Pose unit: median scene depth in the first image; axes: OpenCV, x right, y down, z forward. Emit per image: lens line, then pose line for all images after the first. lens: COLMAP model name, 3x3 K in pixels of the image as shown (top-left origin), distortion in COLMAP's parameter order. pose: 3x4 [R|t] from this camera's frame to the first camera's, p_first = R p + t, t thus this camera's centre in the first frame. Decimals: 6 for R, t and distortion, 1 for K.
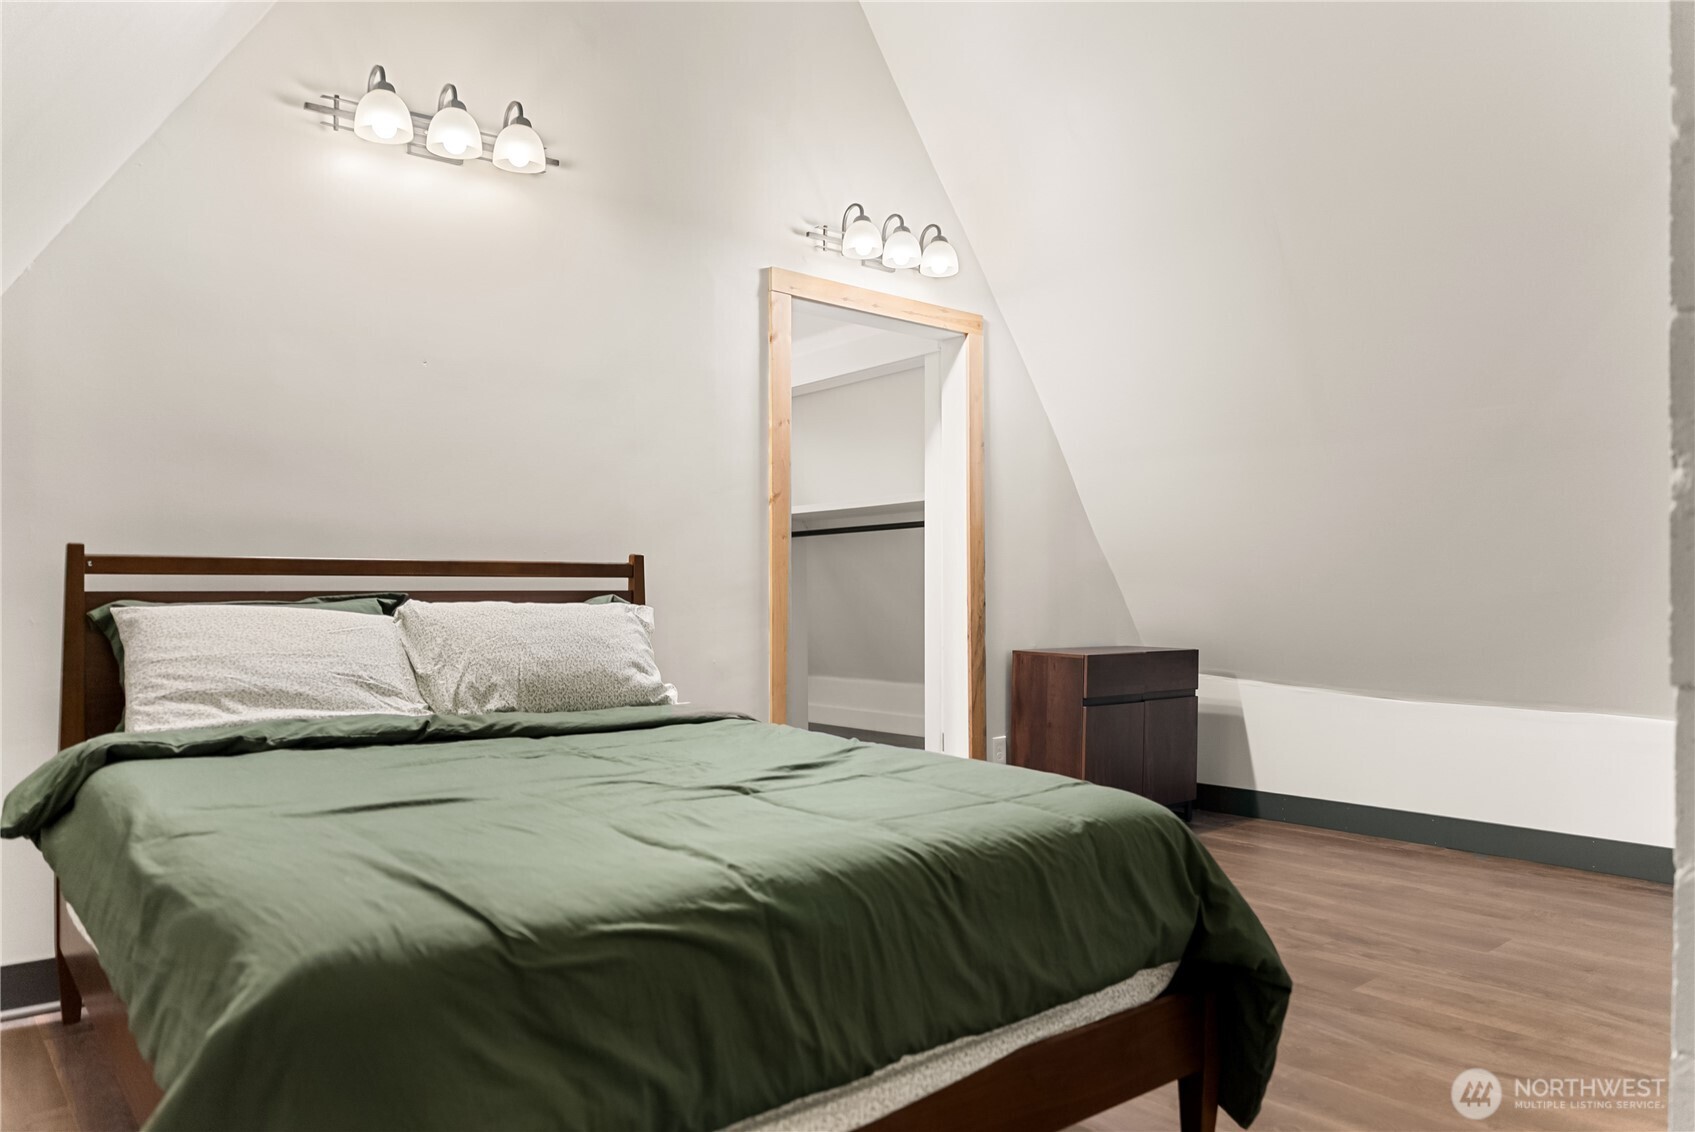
lens RADIAL K [[1157.5, 0, 847.5], [0, 1157.5, 566.0], [0, 0, 1]] dist [-0.005546, 0.001255]
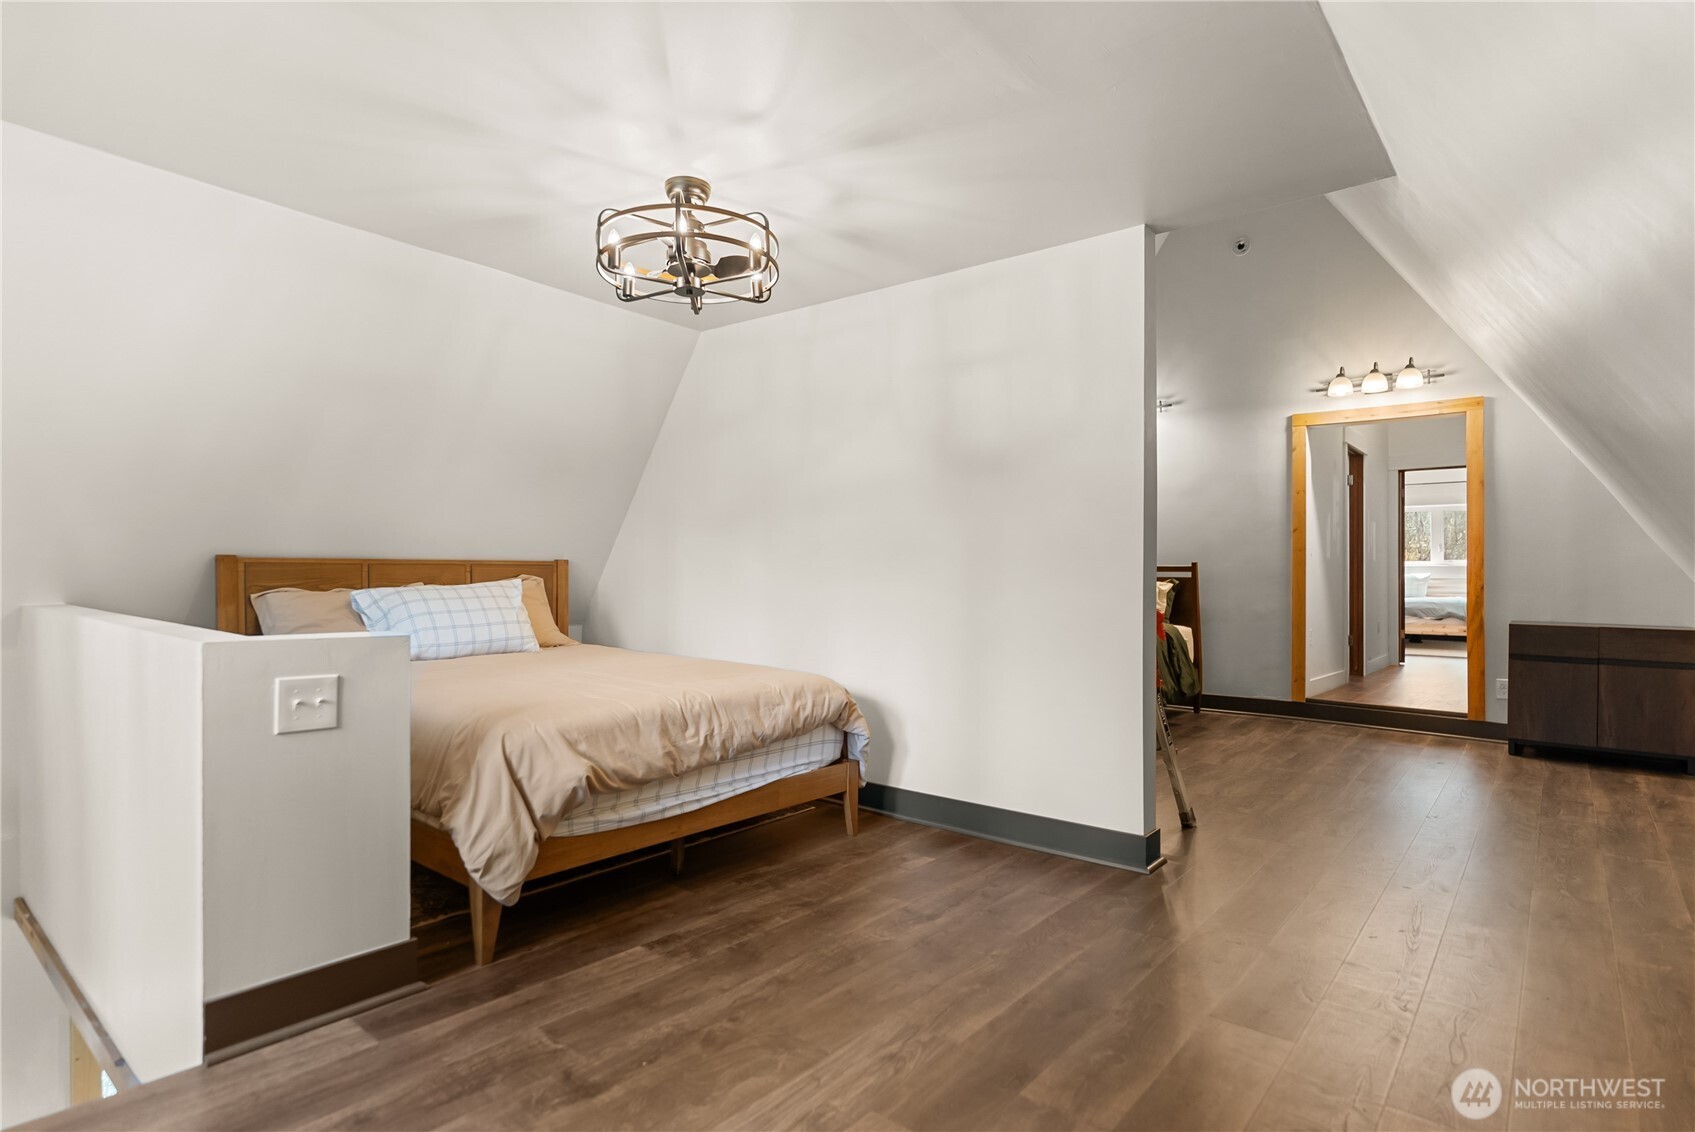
lens RADIAL K [[866.4, 0, 841.3], [0, 866.4, 576.6], [0, 0, 1]] dist [-0.002209, -0.000195]
pose [[0.173700, 0.000213, -0.984799, 1.245062], [0.010907, 0.999938, 0.002140, 0.007306], [0.984738, -0.011112, 0.173687, -0.022491]]
